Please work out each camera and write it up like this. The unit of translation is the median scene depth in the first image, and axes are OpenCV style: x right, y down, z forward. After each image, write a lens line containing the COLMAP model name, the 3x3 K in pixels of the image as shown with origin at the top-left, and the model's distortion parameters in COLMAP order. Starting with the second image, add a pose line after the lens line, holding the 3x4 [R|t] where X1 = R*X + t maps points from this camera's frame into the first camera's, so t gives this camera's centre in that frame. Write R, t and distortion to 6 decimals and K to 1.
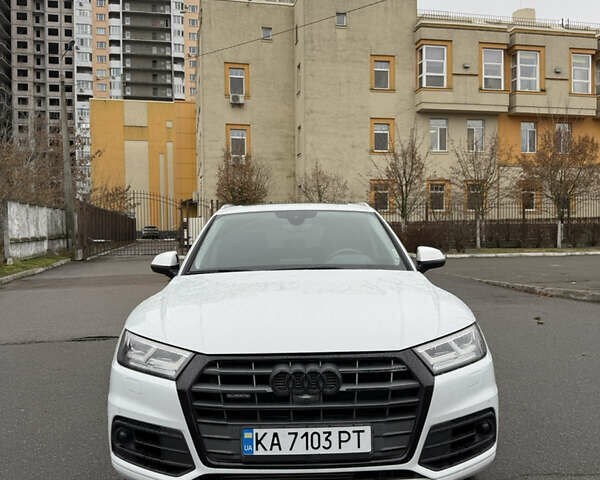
lens RADIAL K [[559.9, 0, 300.0], [0, 559.9, 240.0], [0, 0, 1]] dist [0.120820, -0.241055]
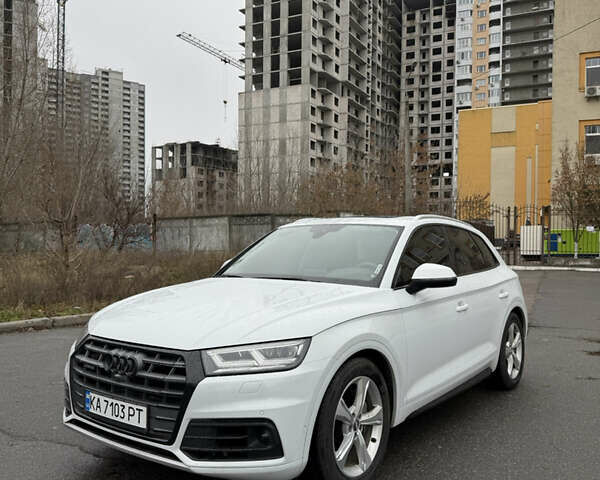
lens RADIAL K [[559.9, 0, 300.0], [0, 559.9, 240.0], [0, 0, 1]] dist [0.120820, -0.241055]
pose [[0.788741, 0.014805, -0.614548, 0.076758], [-0.022356, 0.999739, -0.004609, -0.002150], [0.614320, 0.017374, 0.788866, 0.016190]]
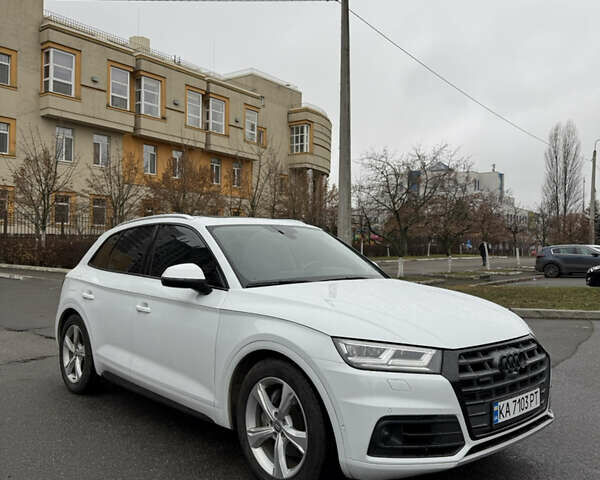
lens RADIAL K [[559.9, 0, 300.0], [0, 559.9, 240.0], [0, 0, 1]] dist [0.120820, -0.241055]
pose [[0.748190, 0.031098, 0.662755, -0.085985], [-0.012774, 0.999391, -0.032472, 0.001188], [-0.663361, 0.015829, 0.748132, 0.022915]]
